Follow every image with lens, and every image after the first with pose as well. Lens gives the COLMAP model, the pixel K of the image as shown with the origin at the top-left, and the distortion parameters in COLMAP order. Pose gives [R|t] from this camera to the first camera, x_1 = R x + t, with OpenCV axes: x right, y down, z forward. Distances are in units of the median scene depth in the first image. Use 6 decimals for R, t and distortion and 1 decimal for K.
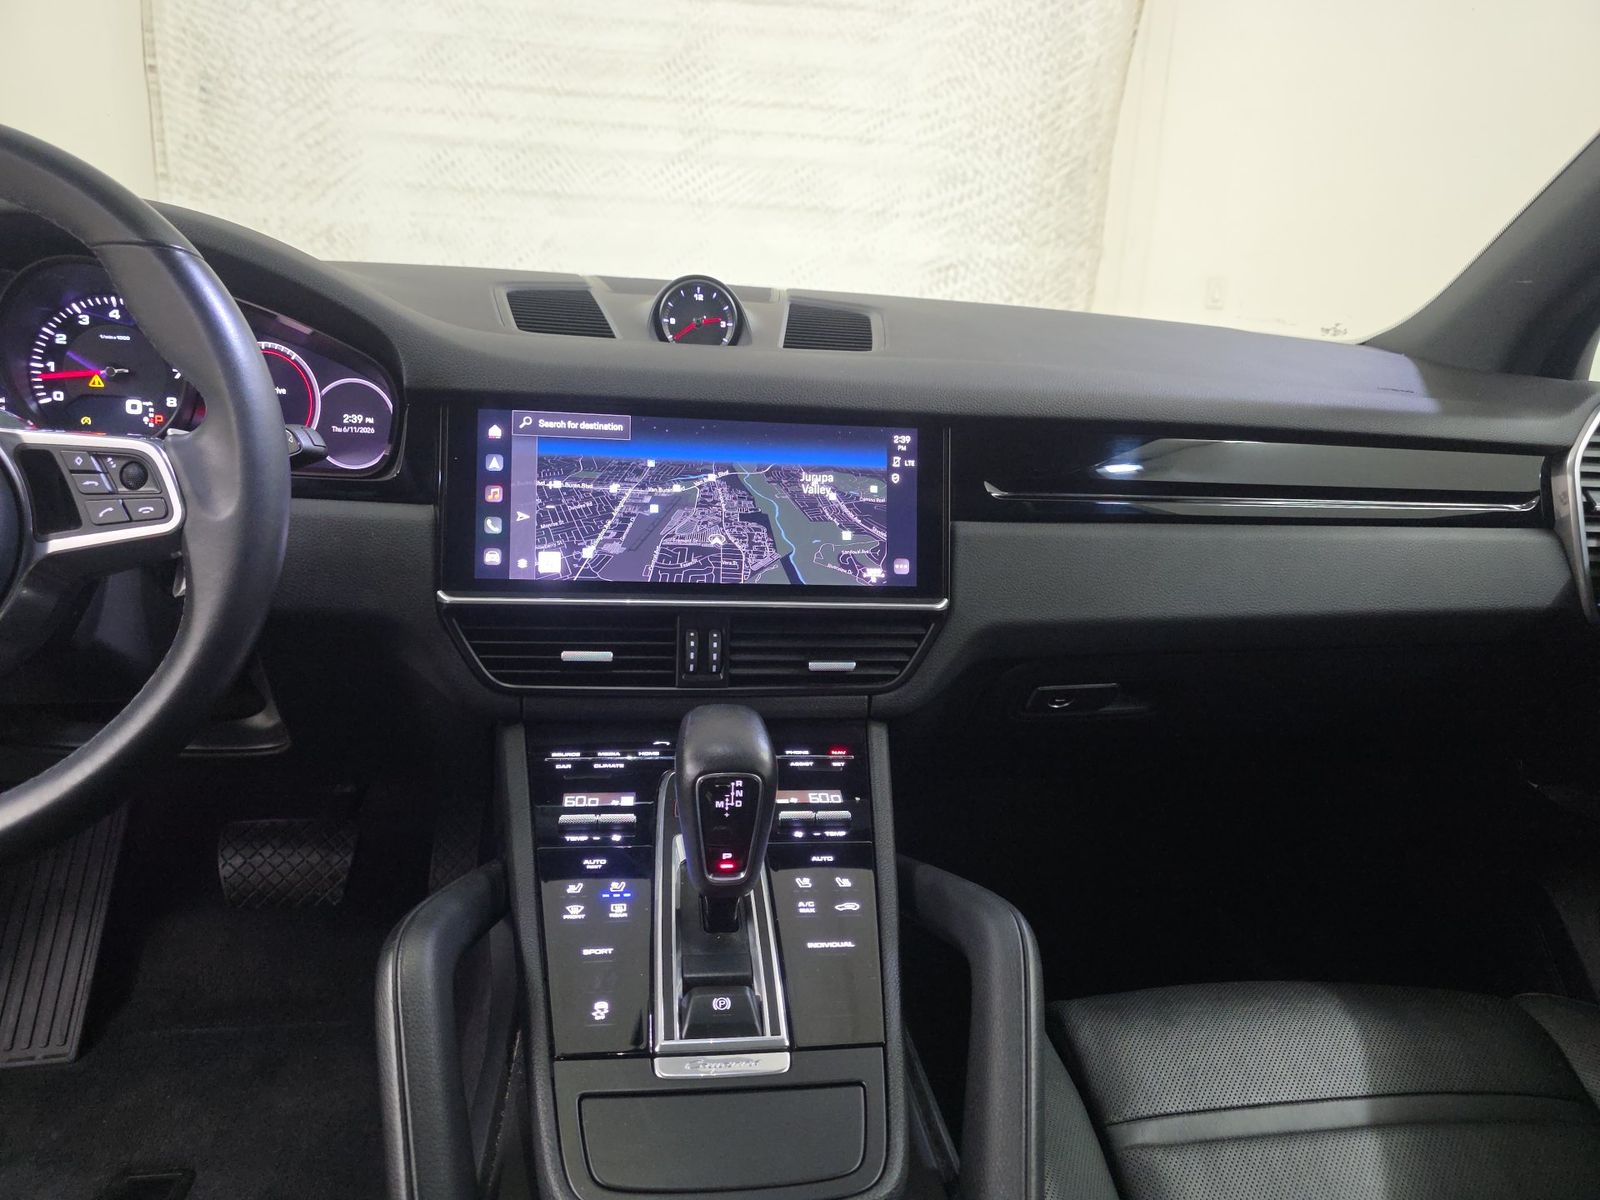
lens RADIAL K [[1081.9, 0, 804.5], [0, 1081.9, 599.0], [0, 0, 1]] dist [0.024632, -0.021949]
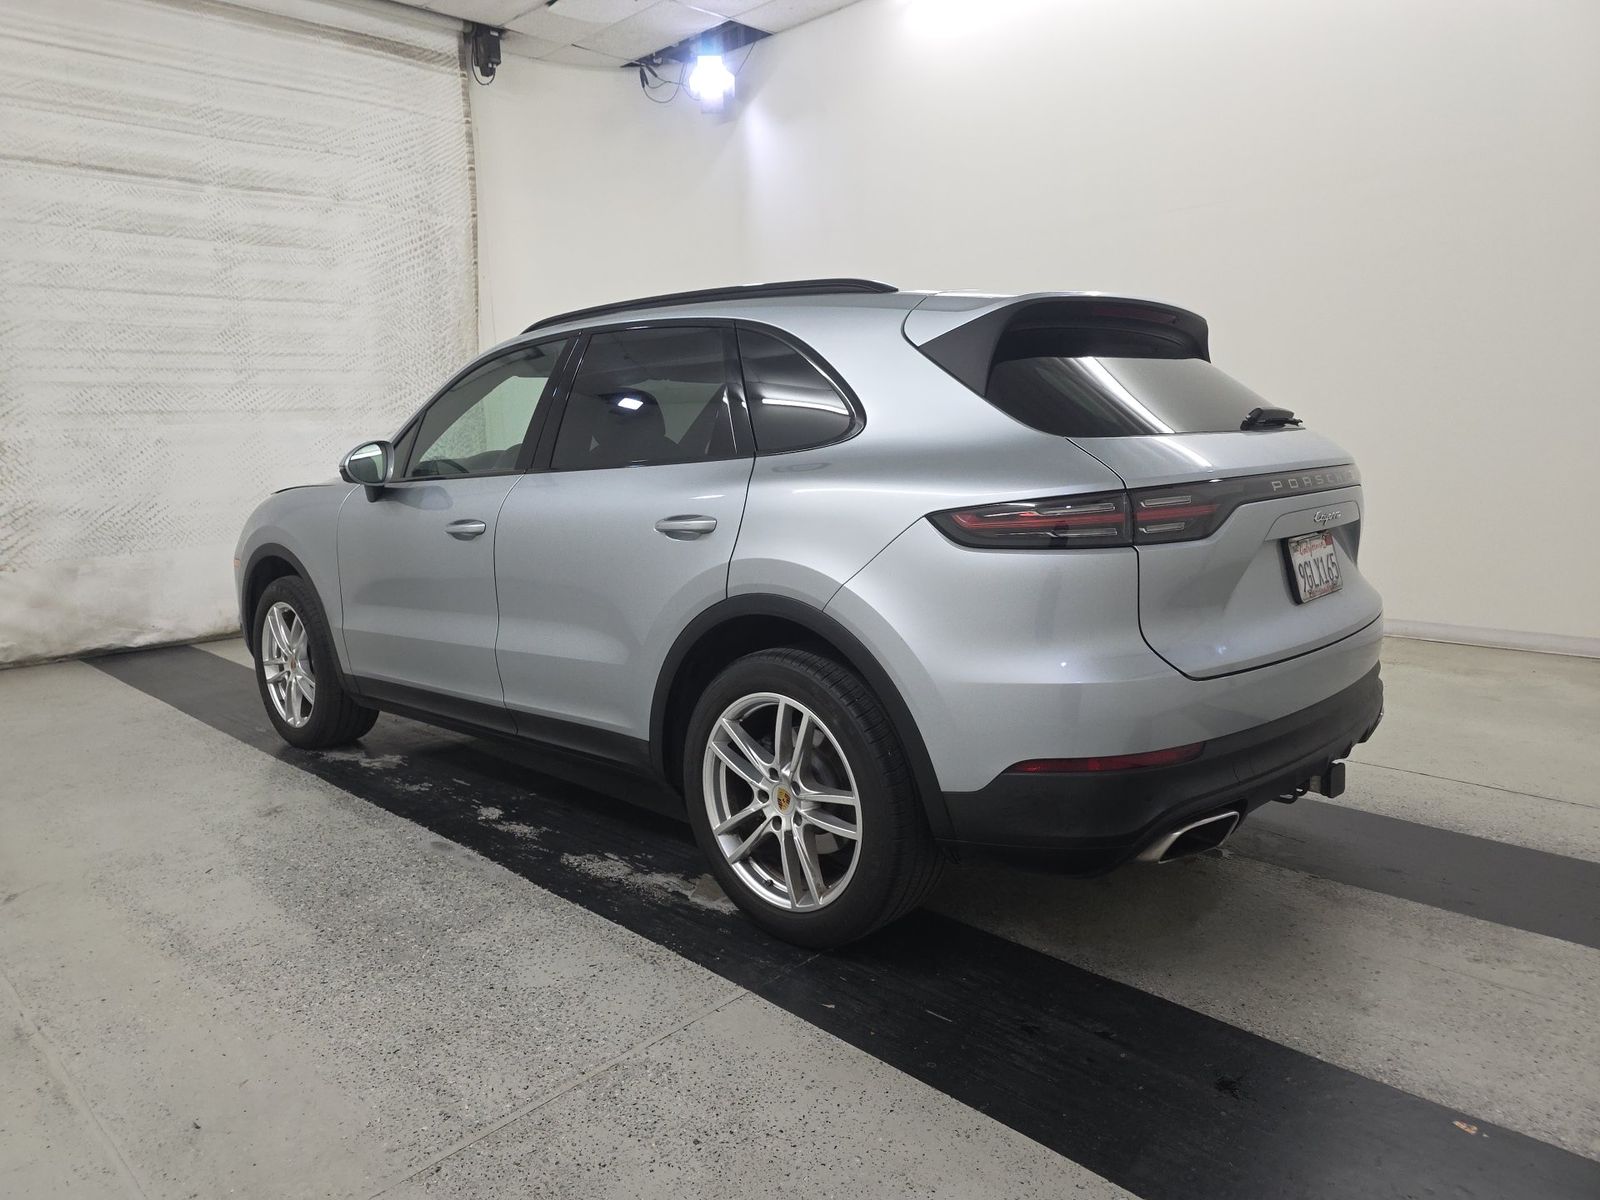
lens RADIAL K [[1081.9, 0, 793.7], [0, 1081.9, 593.0], [0, 0, 1]] dist [0.024632, -0.021949]
pose [[0.779955, -0.164635, 0.603793, -0.538783], [0.226899, 0.973526, -0.027650, 0.158499], [-0.583256, 0.158566, 0.796662, -0.841669]]
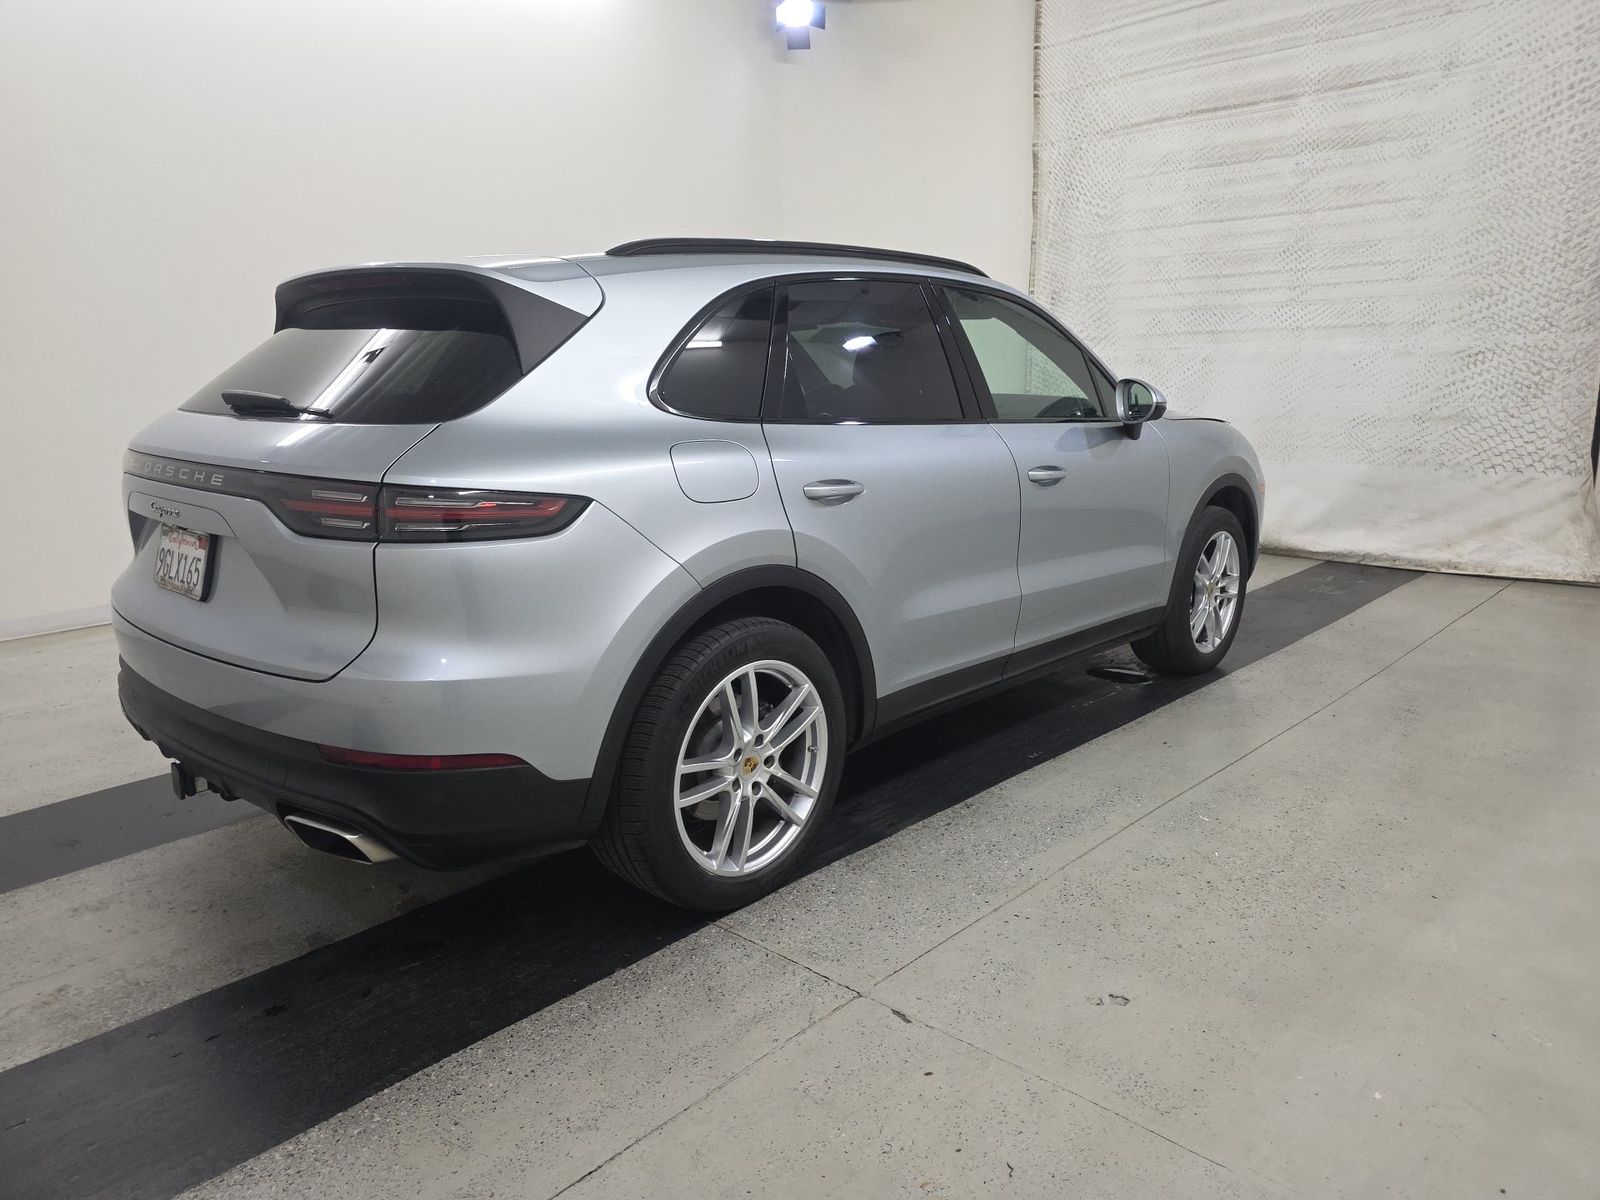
lens RADIAL K [[1081.9, 0, 793.2], [0, 1081.9, 600.9], [0, 0, 1]] dist [0.024632, -0.021949]
pose [[0.632561, 0.103839, -0.767518, 0.779664], [-0.151400, 0.988432, 0.008948, 0.157678], [0.759569, 0.110542, 0.640965, -0.641041]]
